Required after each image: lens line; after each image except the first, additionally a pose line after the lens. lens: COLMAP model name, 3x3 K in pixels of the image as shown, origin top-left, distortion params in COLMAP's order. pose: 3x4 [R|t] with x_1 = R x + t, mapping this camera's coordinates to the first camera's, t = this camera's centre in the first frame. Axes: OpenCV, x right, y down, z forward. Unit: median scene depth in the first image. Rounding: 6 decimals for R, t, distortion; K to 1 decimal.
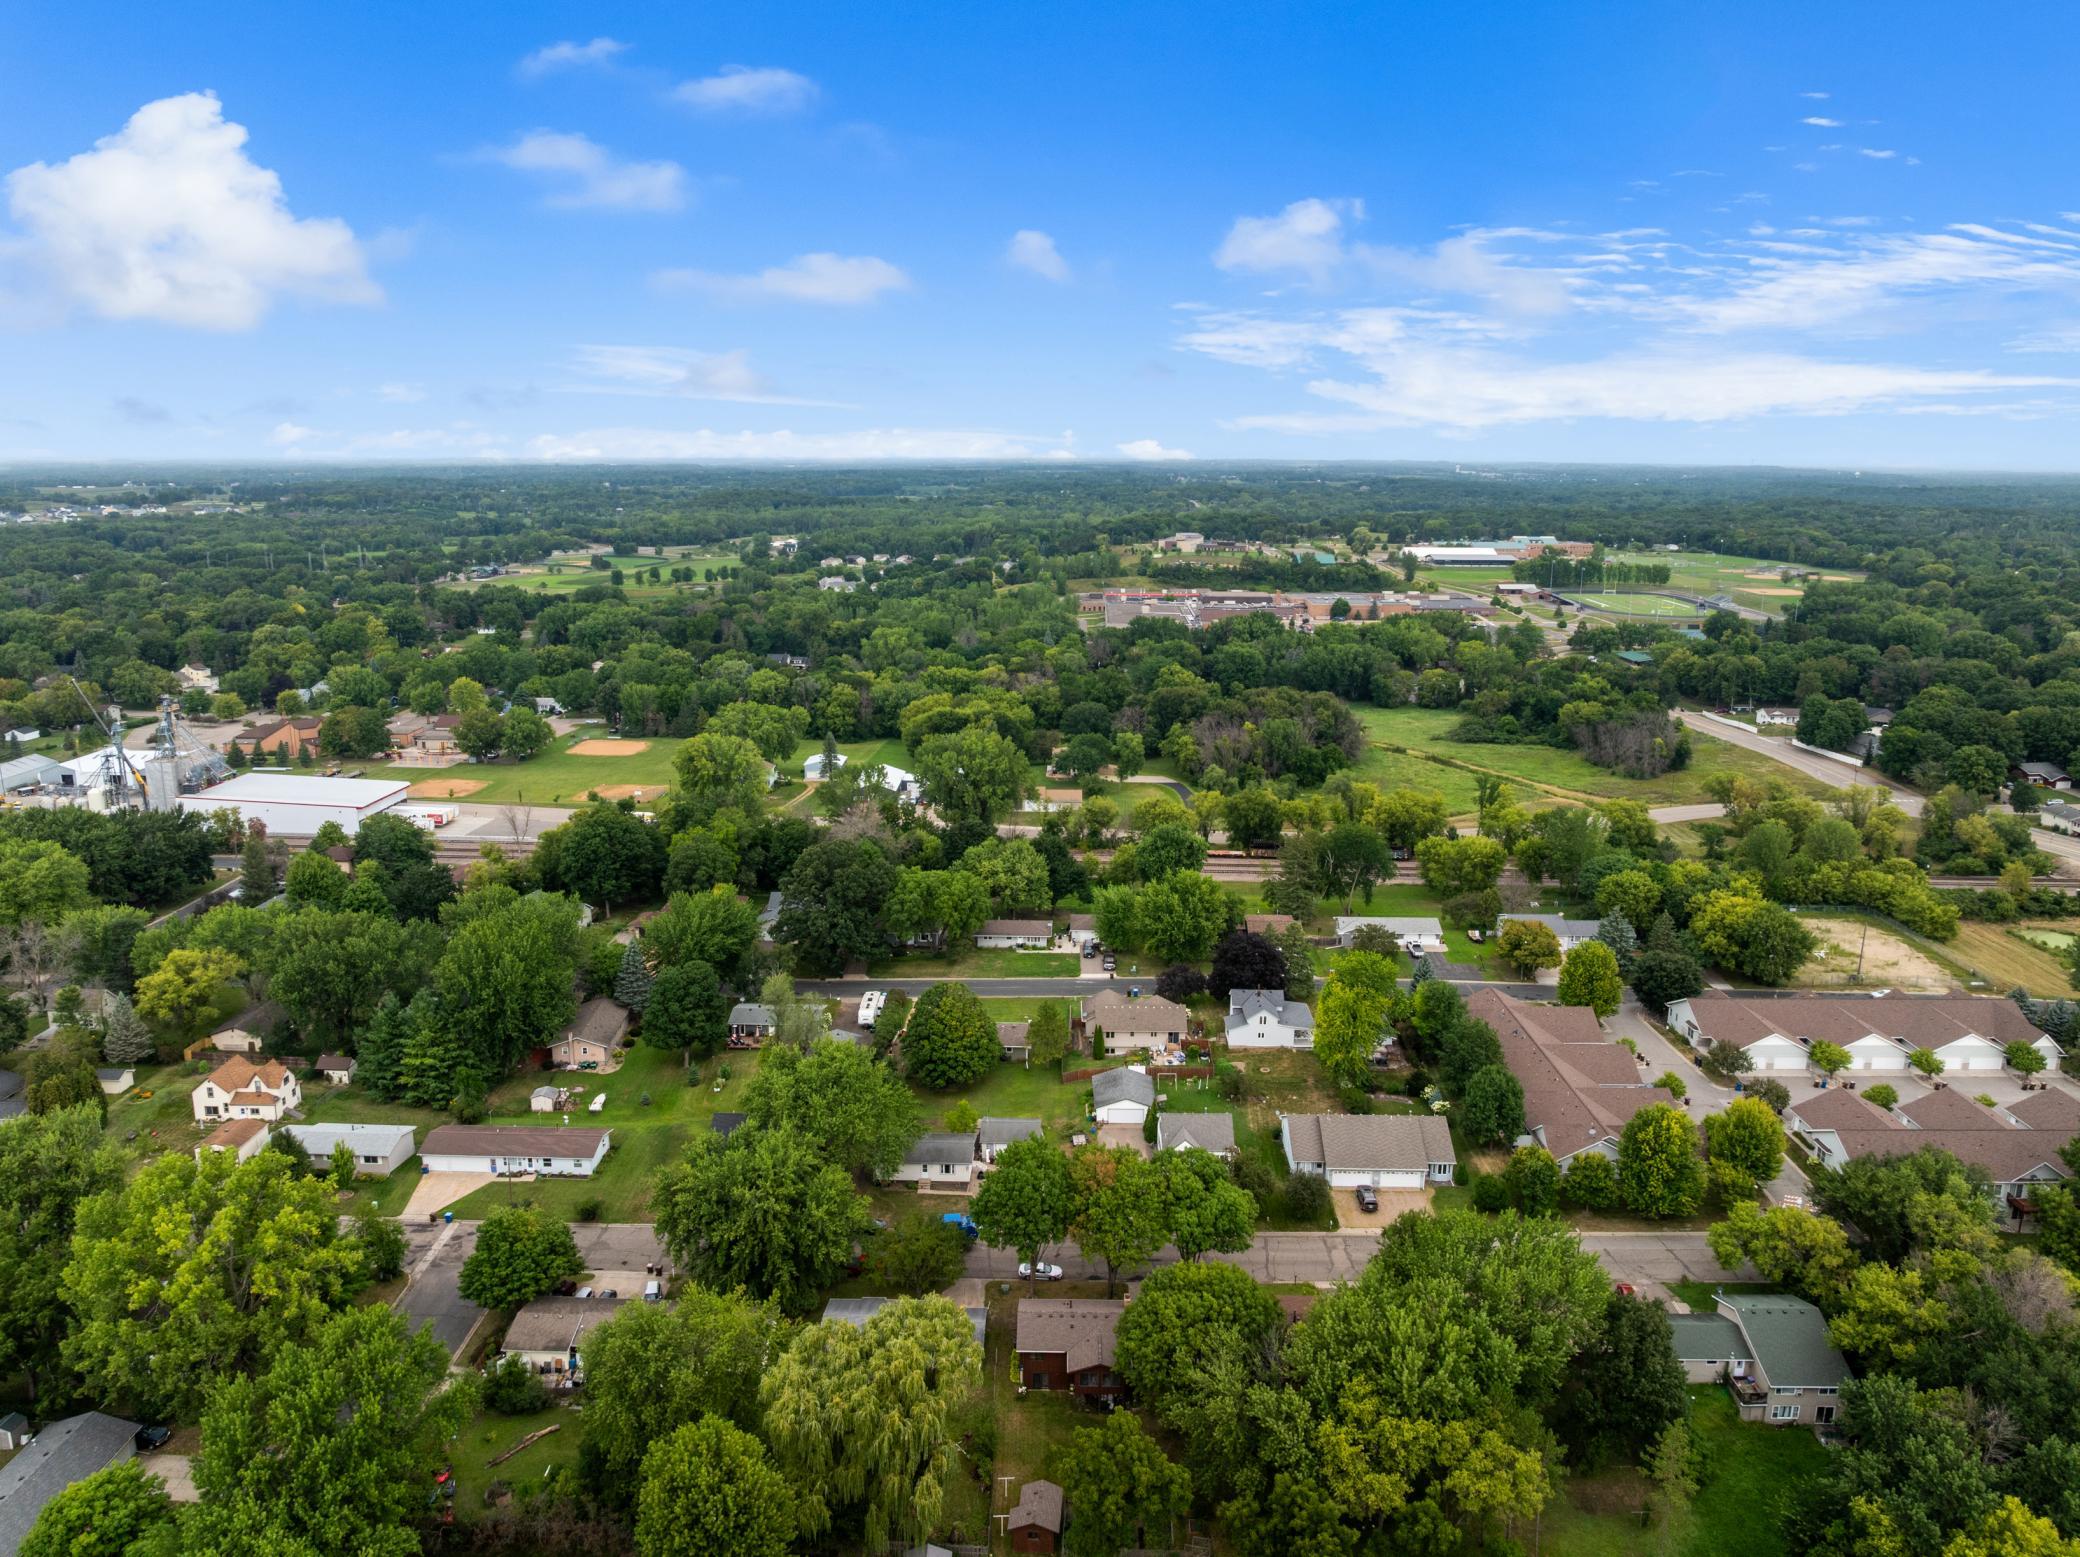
lens RADIAL K [[1465.1, 0, 1039.9], [0, 1465.1, 780.3], [0, 0, 1]] dist [-0.055161, 0.024144]
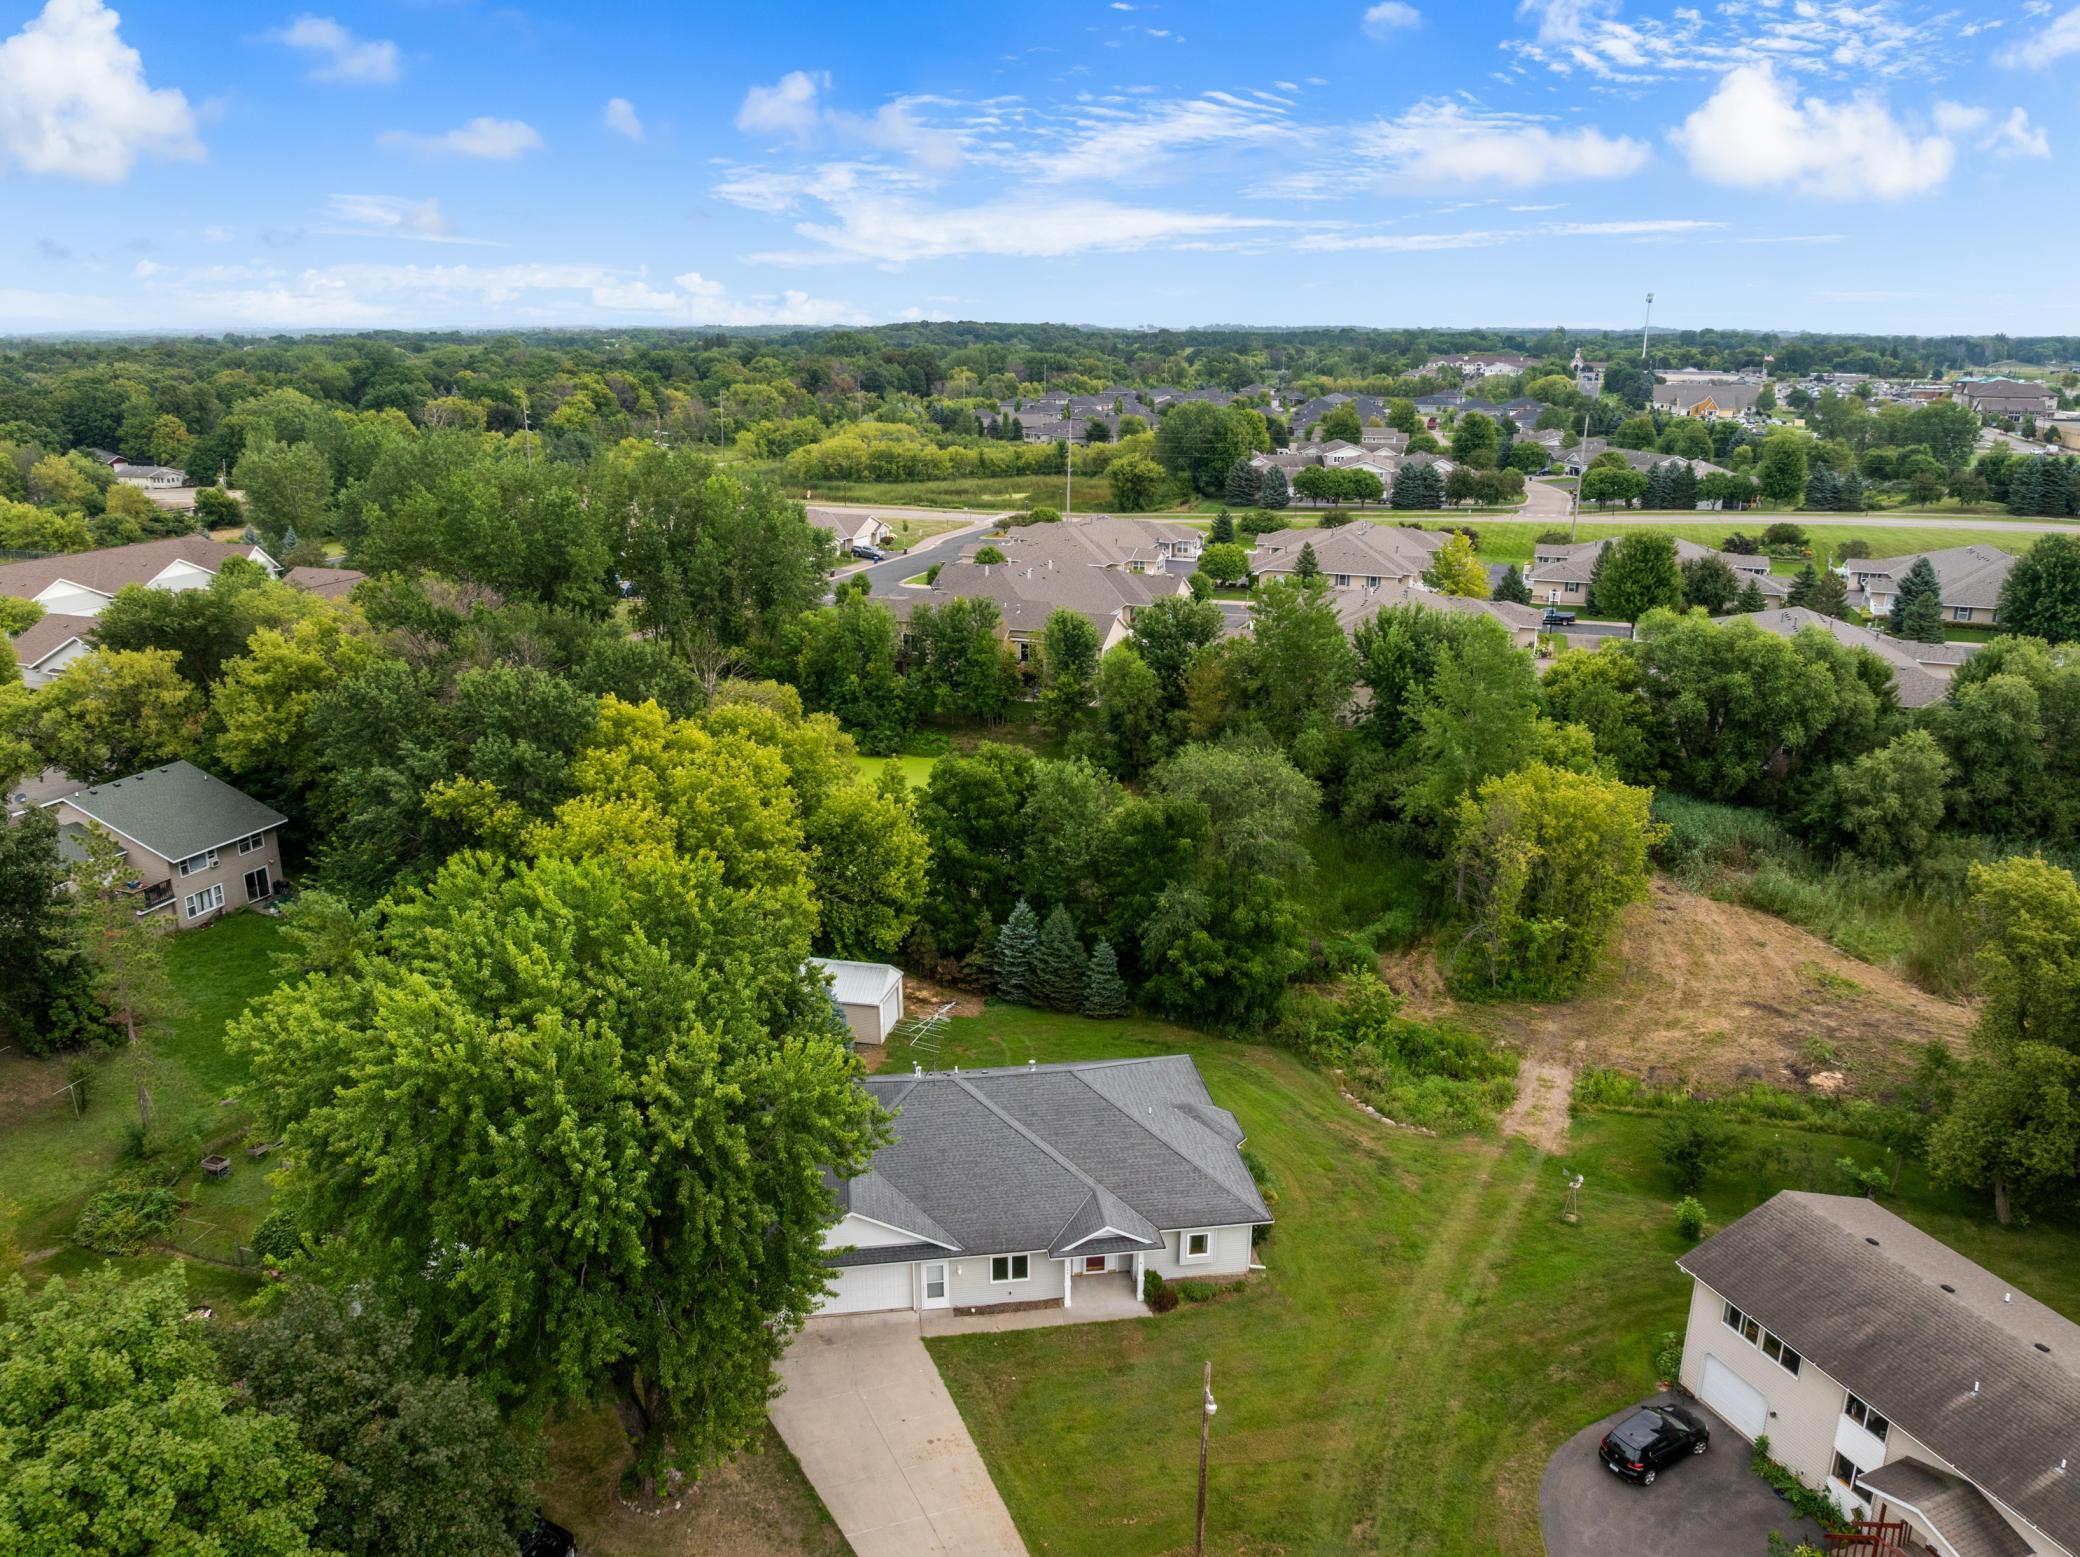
lens RADIAL K [[1466.7, 0, 1039.8], [0, 1466.7, 774.6], [0, 0, 1]] dist [-0.017161, -0.042546]
pose [[0.332772, -0.276664, 0.901510, 0.038993], [0.204138, 0.954461, 0.217561, 0.150574], [-0.920647, 0.111634, 0.374095, 0.195008]]
